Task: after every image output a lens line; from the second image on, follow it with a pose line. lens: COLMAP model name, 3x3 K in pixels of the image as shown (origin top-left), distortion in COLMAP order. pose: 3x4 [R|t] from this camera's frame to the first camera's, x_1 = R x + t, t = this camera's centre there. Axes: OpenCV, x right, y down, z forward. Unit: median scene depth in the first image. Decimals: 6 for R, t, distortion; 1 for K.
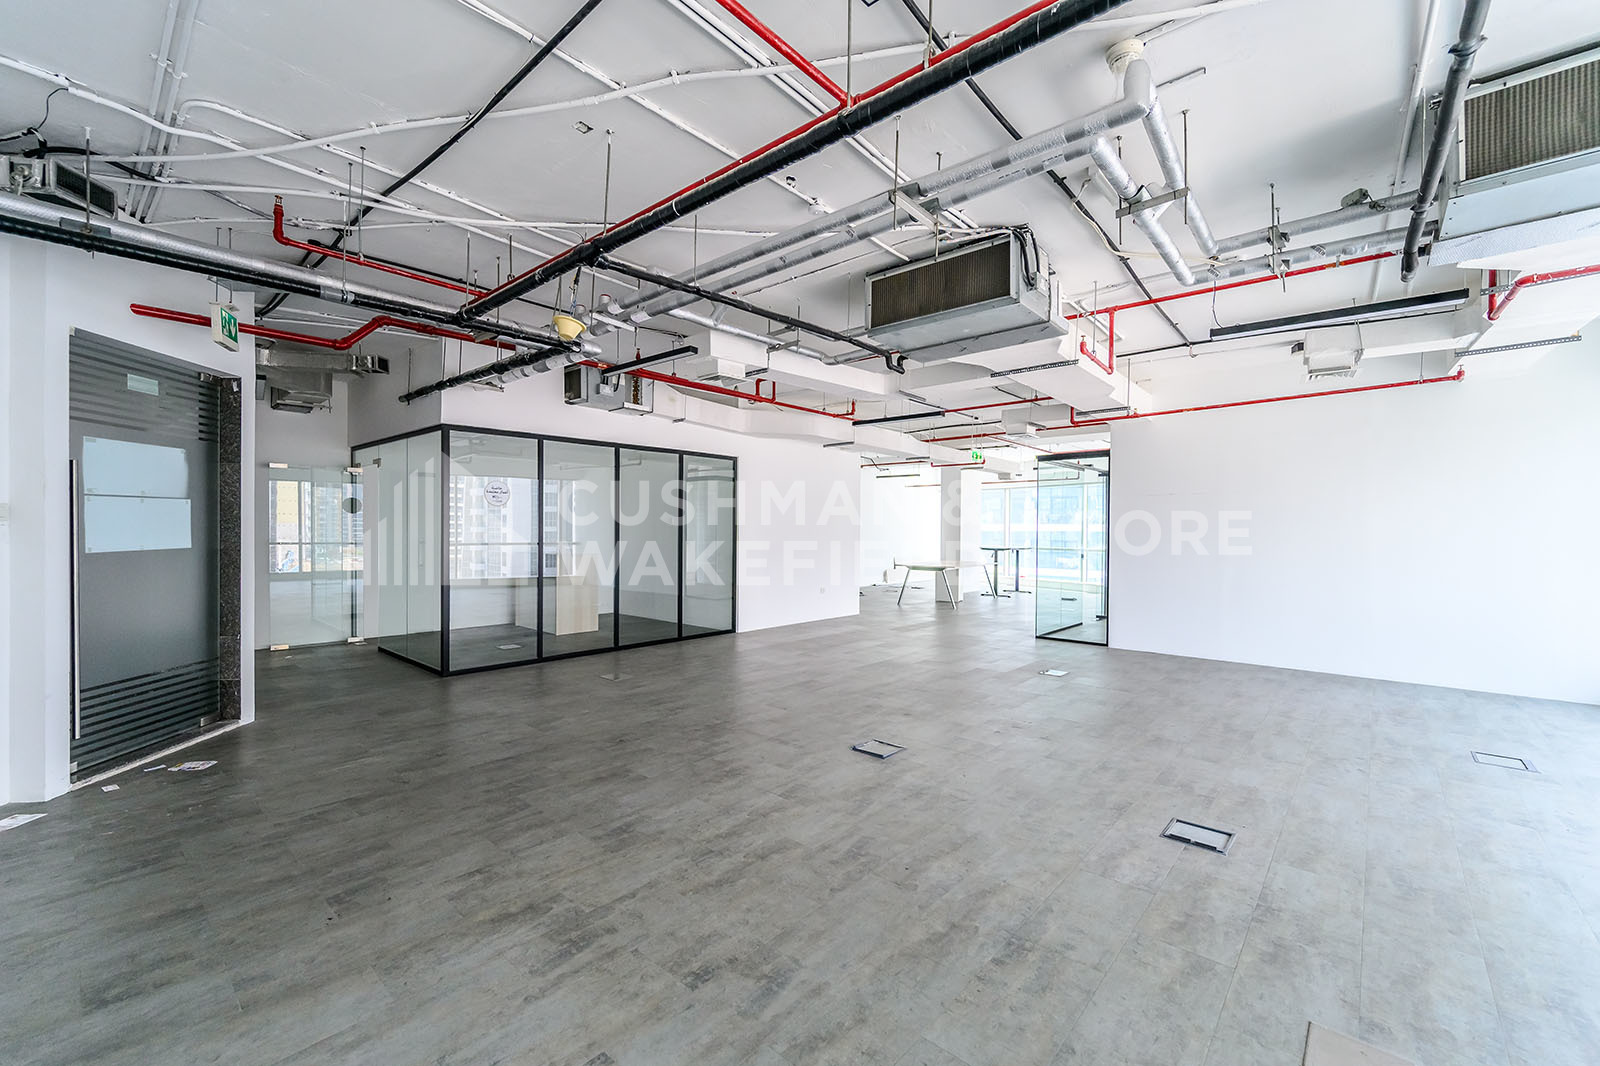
lens RADIAL K [[640.4, 0, 800.0], [0, 640.4, 533.0], [0, 0, 1]] dist [0.013922, 0.000151]
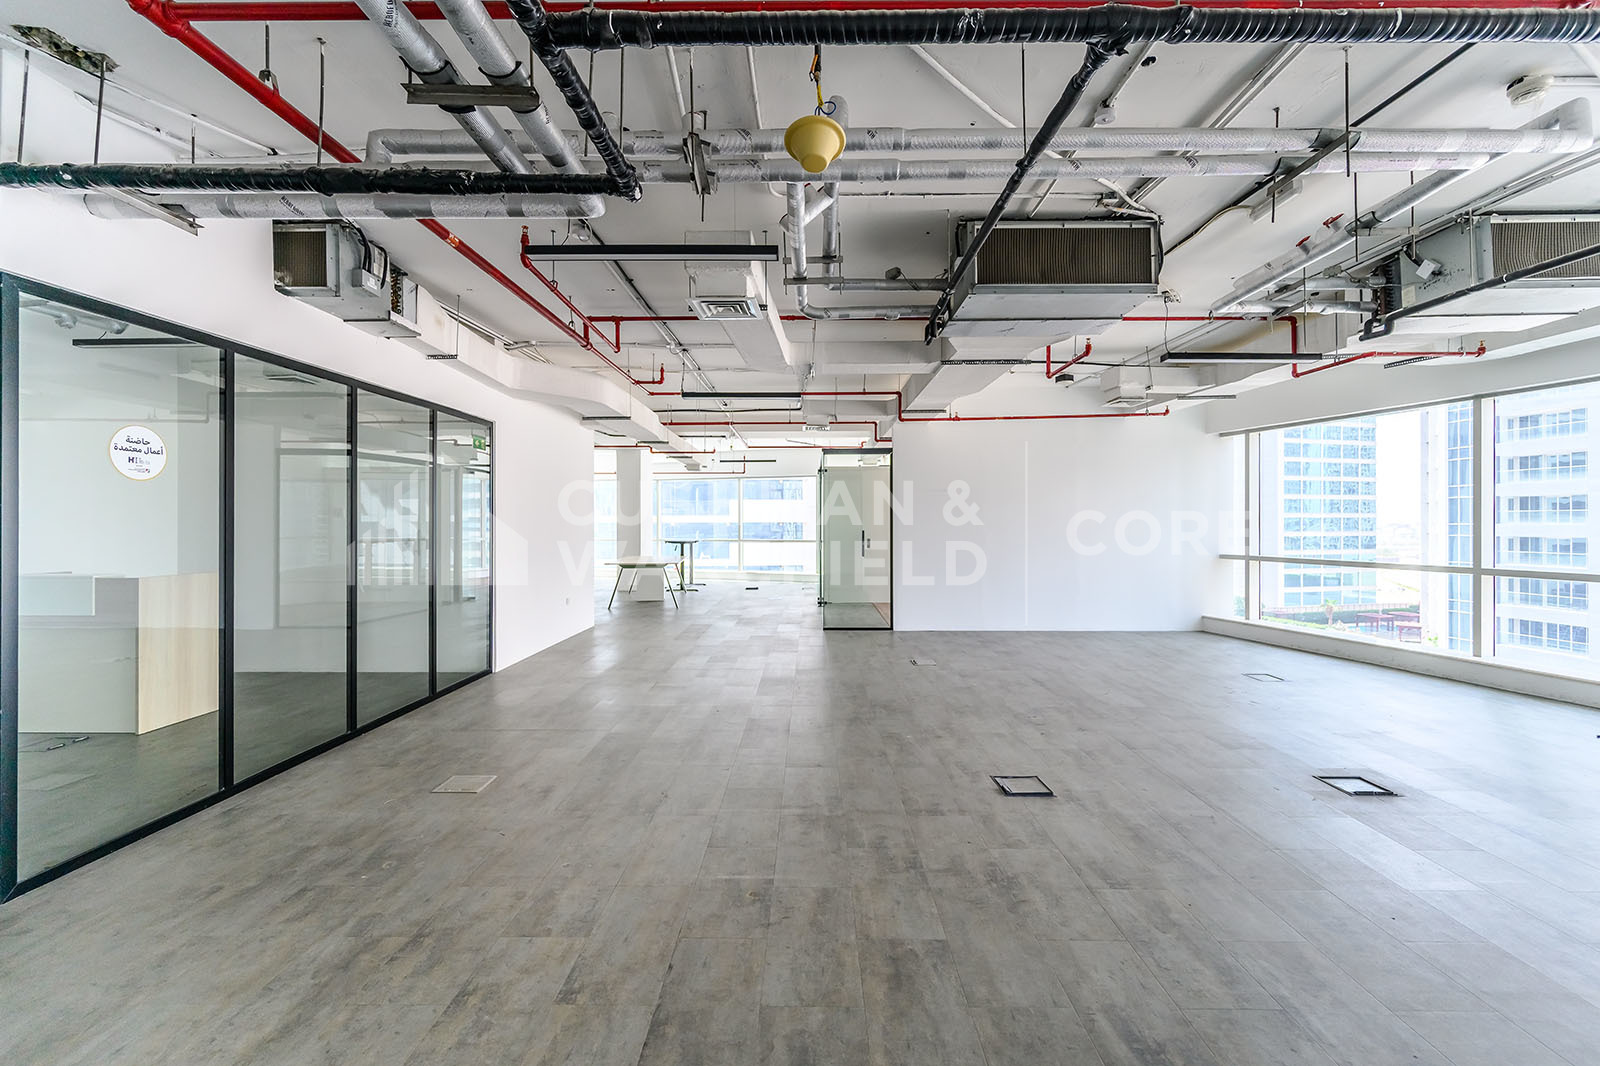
lens RADIAL K [[631.3, 0, 801.2], [0, 631.3, 525.1], [0, 0, 1]] dist [0.003502, 0.000174]
pose [[0.758341, -0.009728, 0.651785, -0.589146], [0.007769, 0.999953, 0.005886, -0.014465], [-0.651812, 0.000600, 0.758381, 0.511883]]
